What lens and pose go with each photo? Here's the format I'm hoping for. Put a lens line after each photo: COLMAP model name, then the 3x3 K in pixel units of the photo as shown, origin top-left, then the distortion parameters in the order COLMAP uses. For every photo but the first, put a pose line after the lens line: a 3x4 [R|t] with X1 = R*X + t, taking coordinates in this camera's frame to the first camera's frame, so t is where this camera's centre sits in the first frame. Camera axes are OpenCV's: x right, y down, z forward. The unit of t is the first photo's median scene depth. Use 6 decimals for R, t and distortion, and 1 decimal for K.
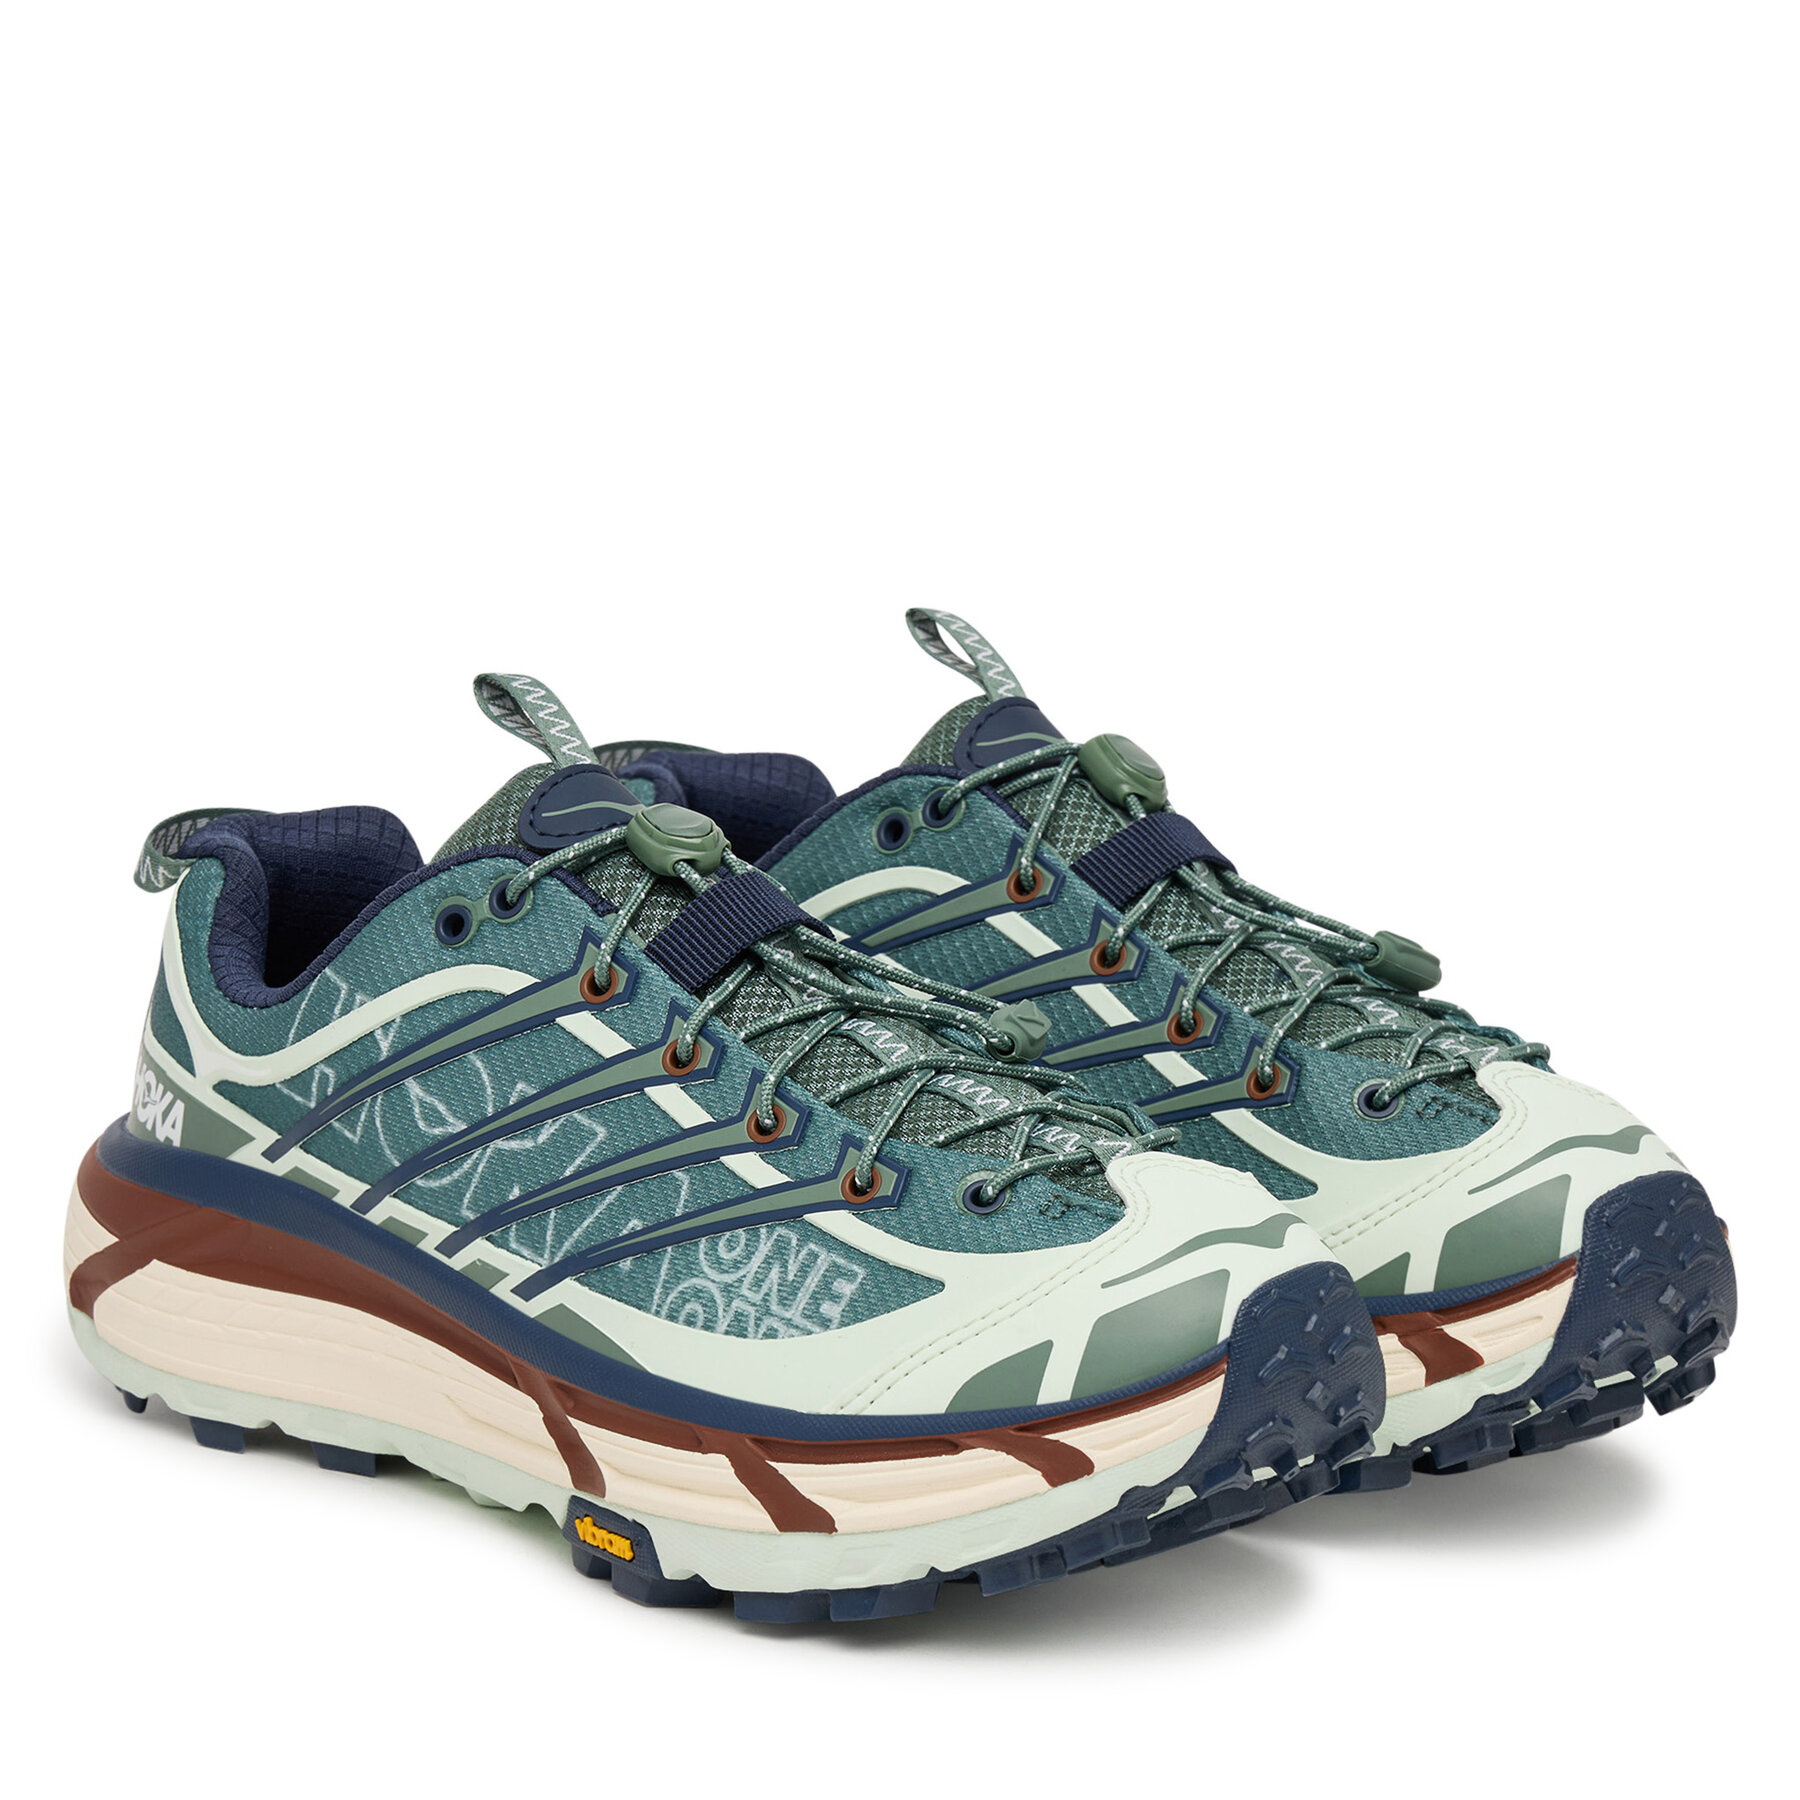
lens RADIAL K [[6686.2, 0, 900.0], [0, 6686.2, 900.0], [0, 0, 1]] dist [1.161369, 0.480330]
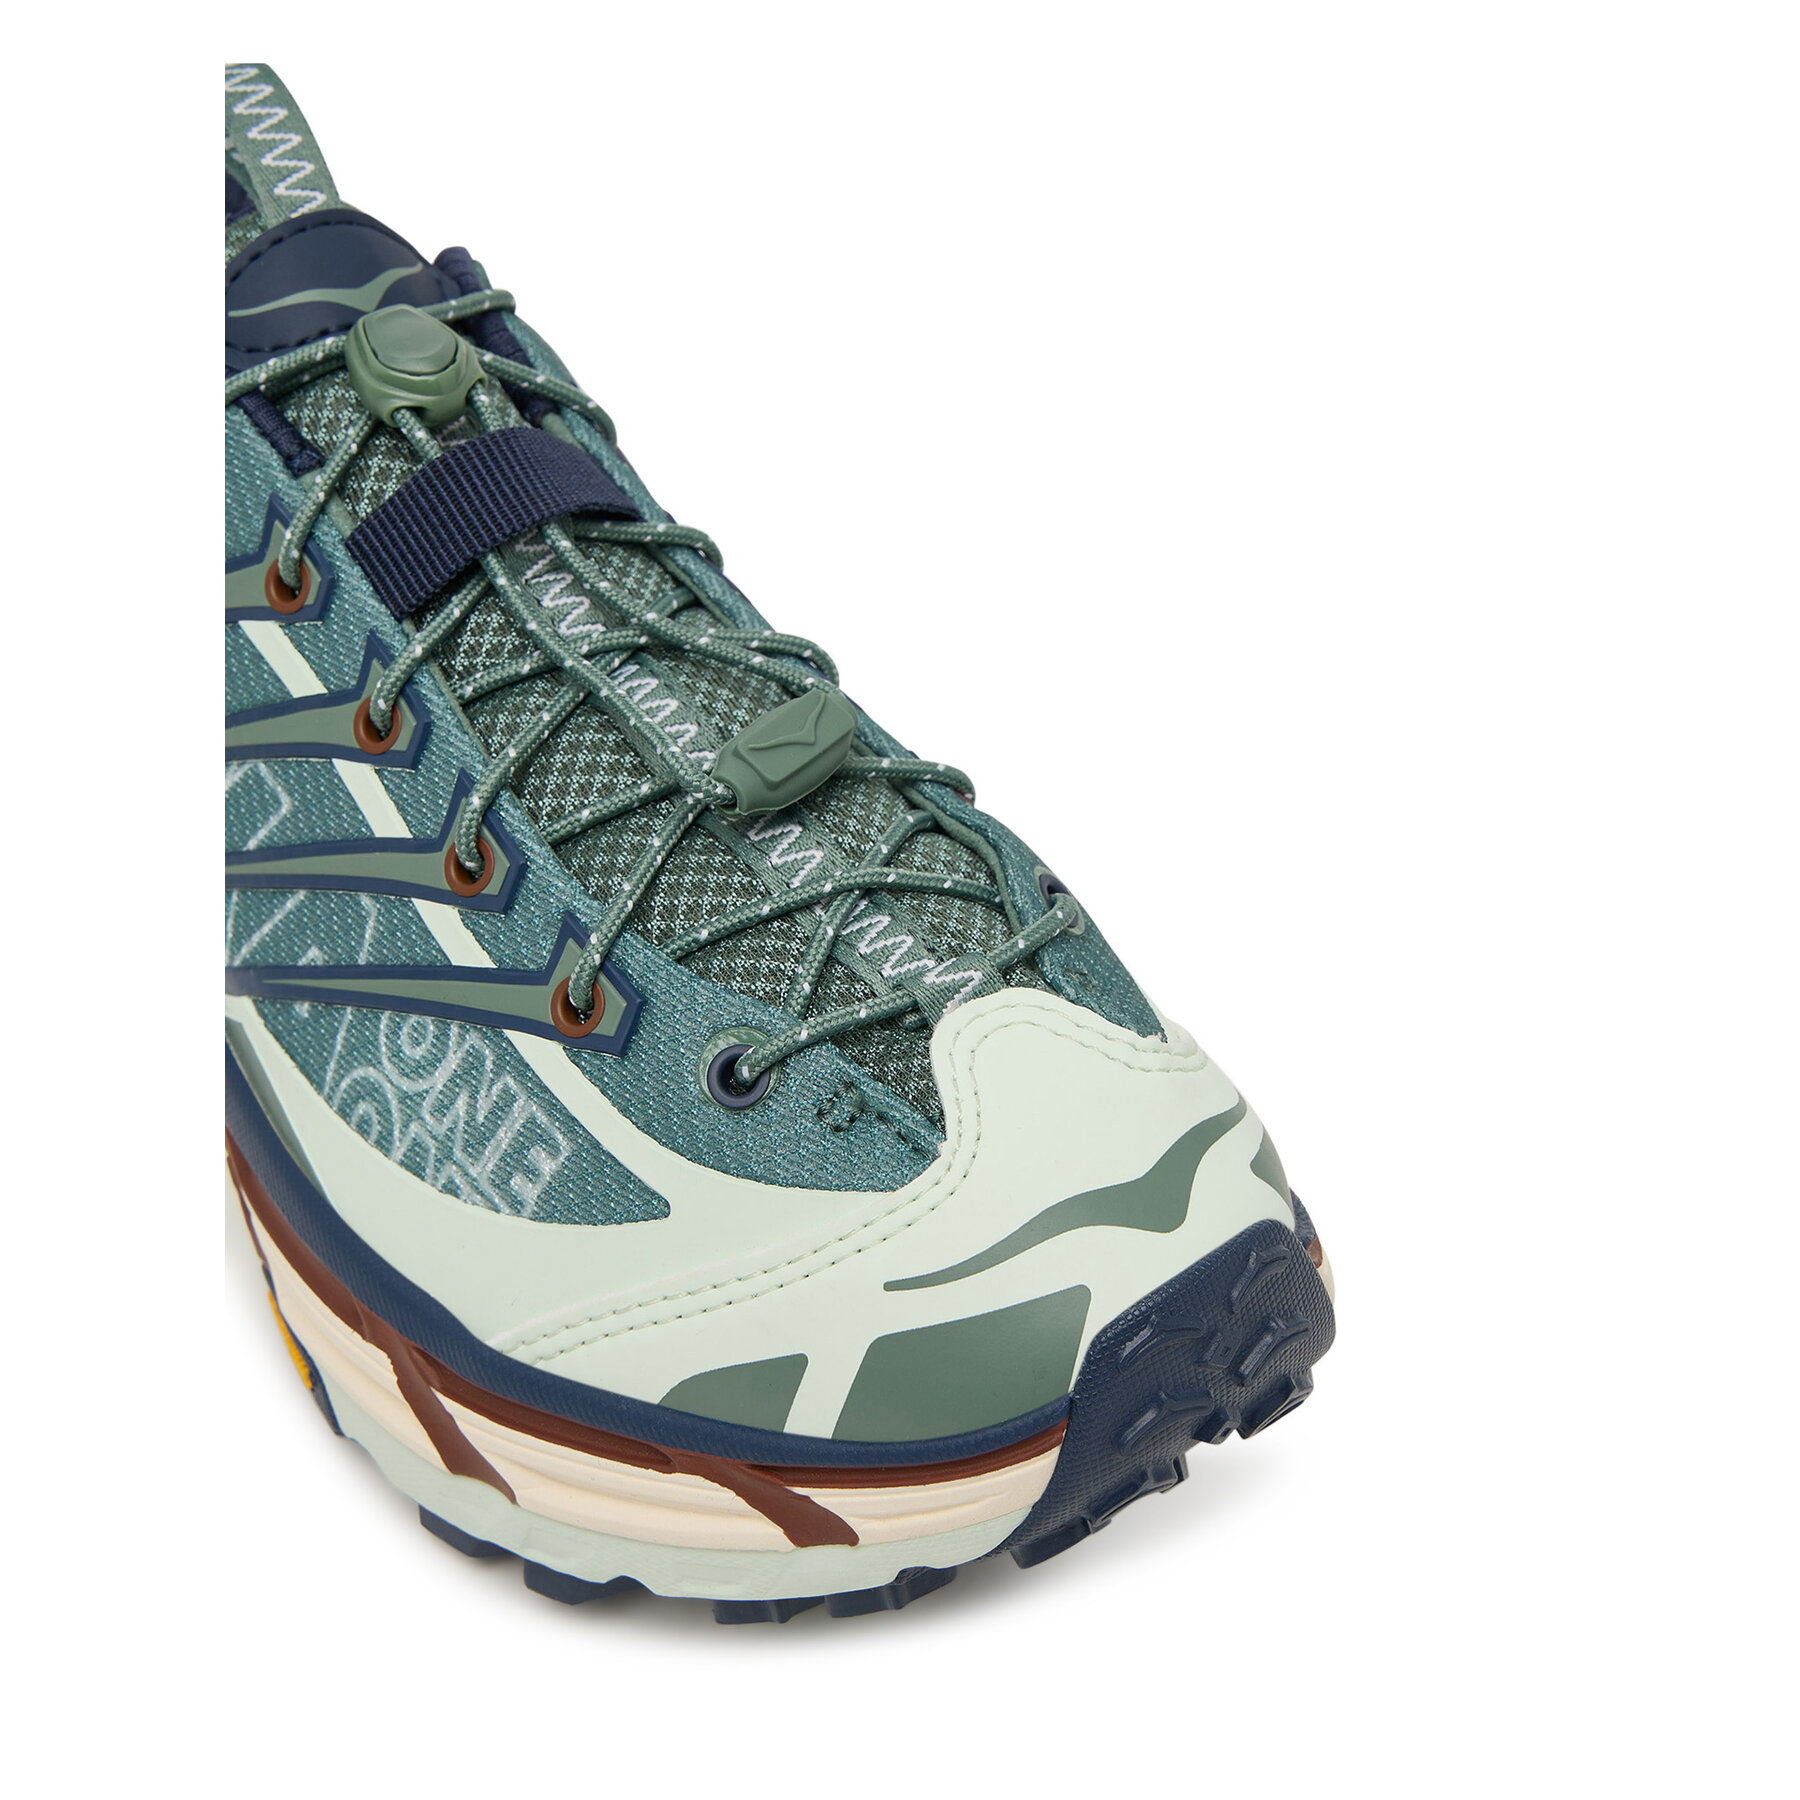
lens RADIAL K [[2825.3, 0, 899.5], [0, 2825.3, 847.3], [0, 0, 1]] dist [0.039658, 0.038977]
pose [[0.989530, 0.074291, -0.123740, 0.058661], [-0.017947, 0.914031, 0.405248, -0.085325], [0.143208, -0.398785, 0.905794, 0.738364]]
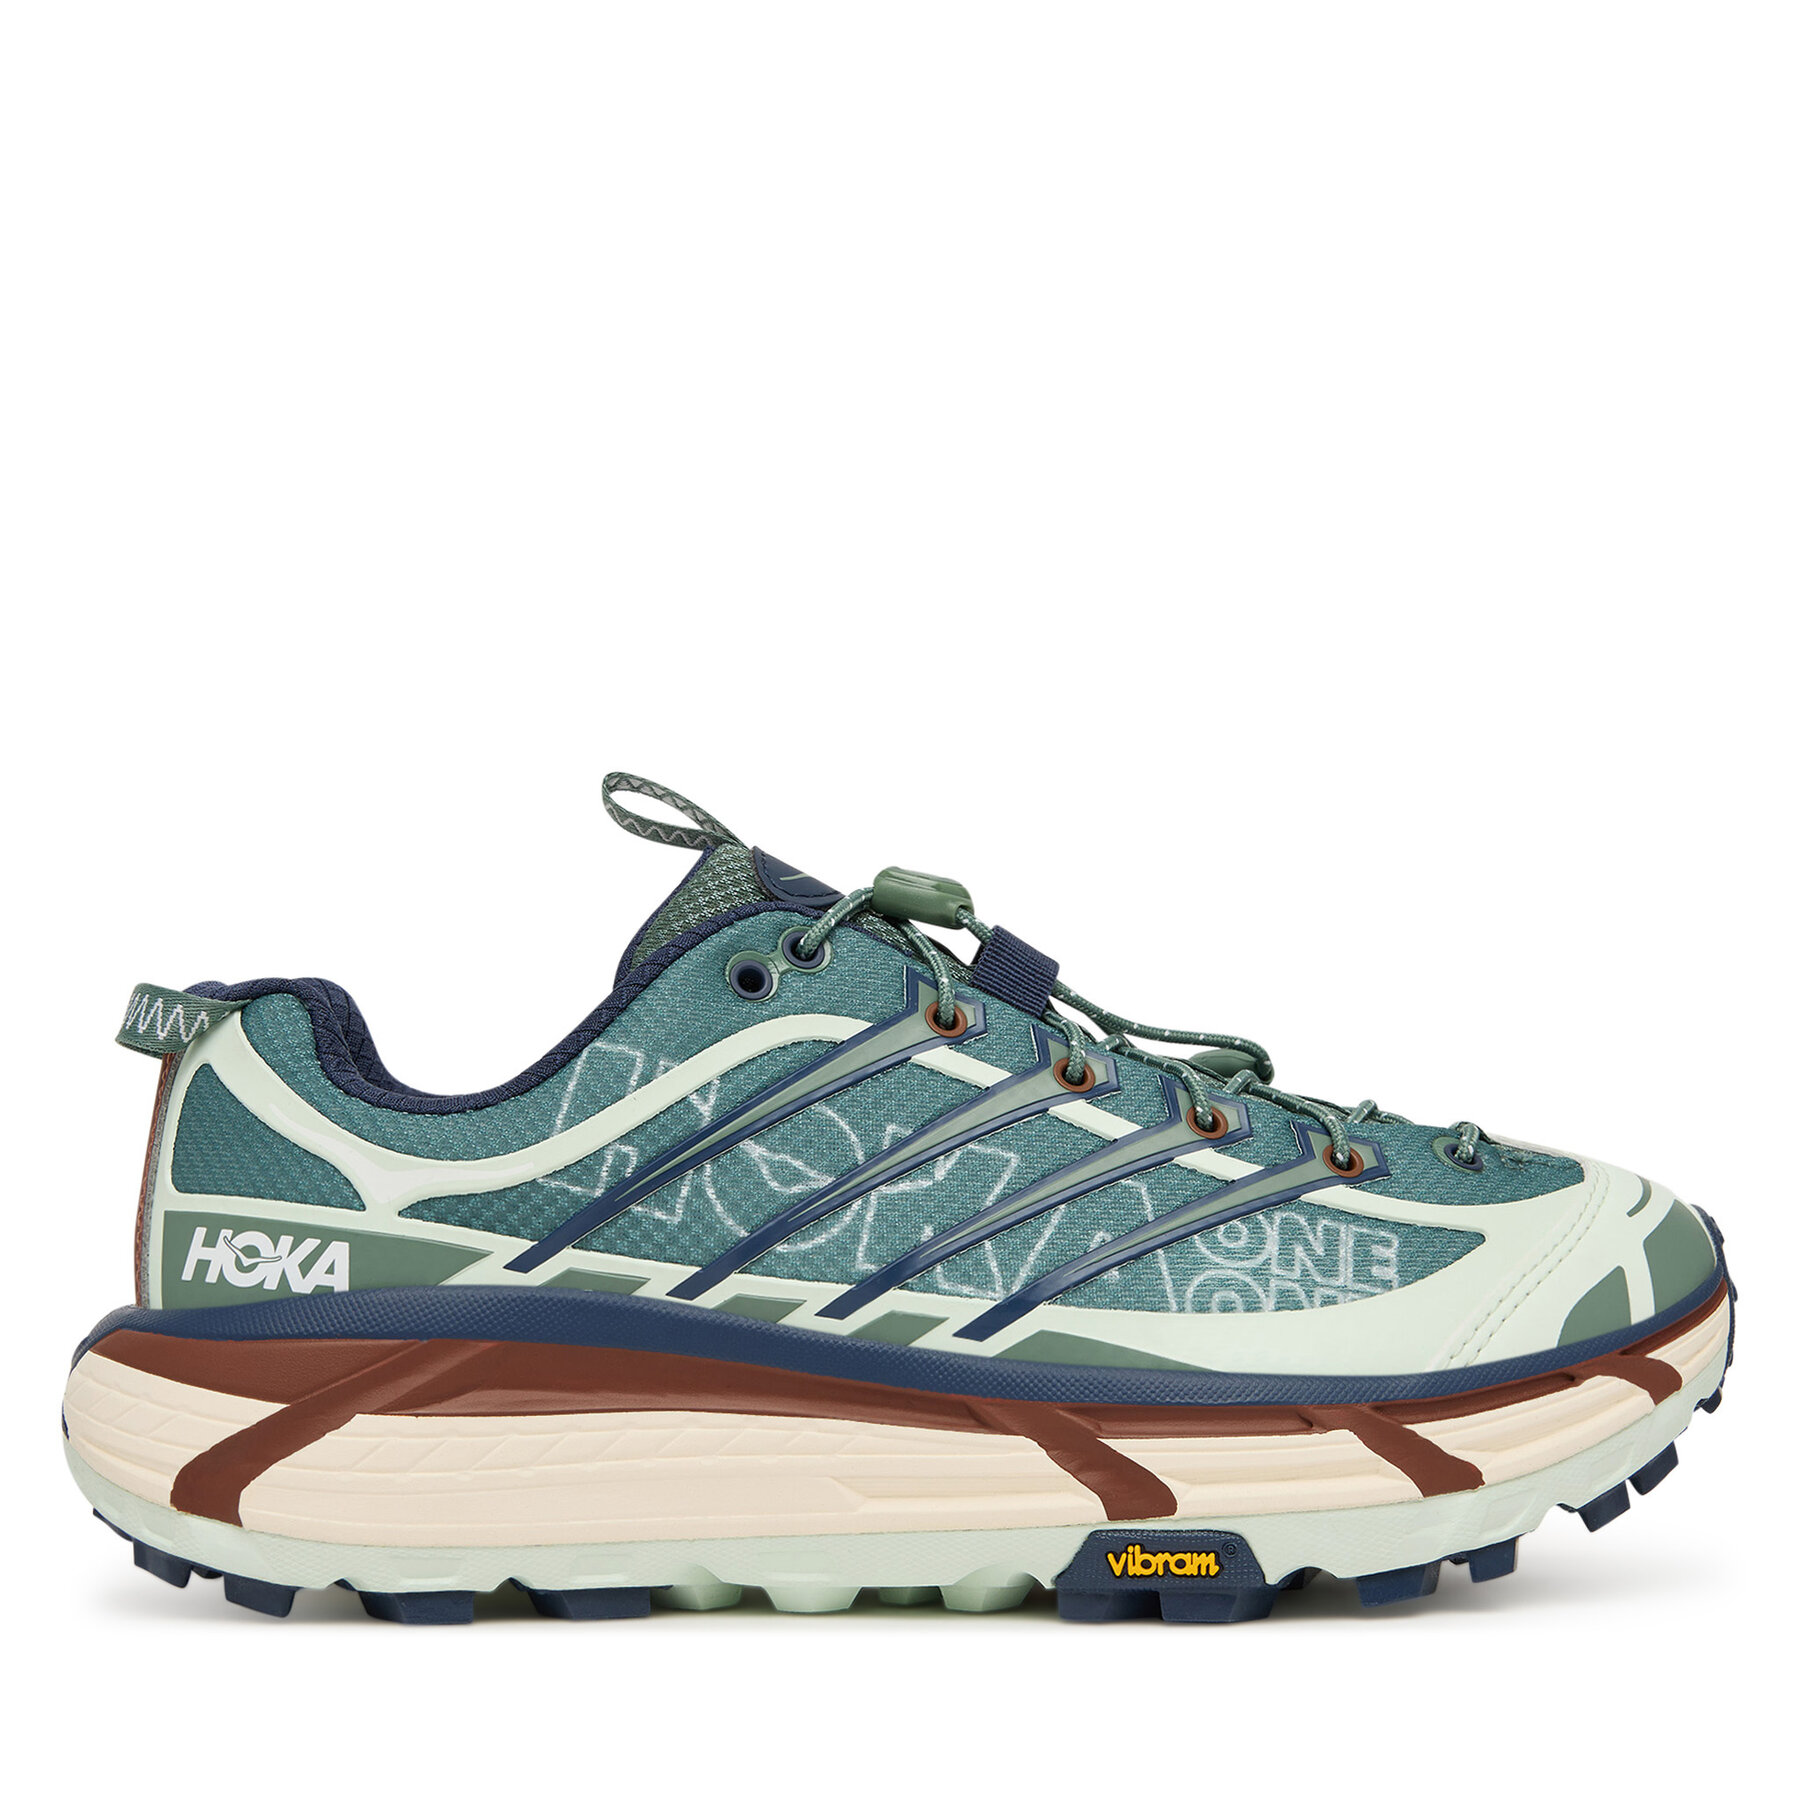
lens RADIAL K [[3296.3, 0, 900.0], [0, 3296.3, 900.0], [0, 0, 1]] dist [0.021979, 0.037694]
pose [[0.686023, 0.047766, 0.726010, -0.396315], [0.158826, 0.963947, -0.213498, 0.096741], [-0.710033, 0.261774, 0.653703, 0.703183]]
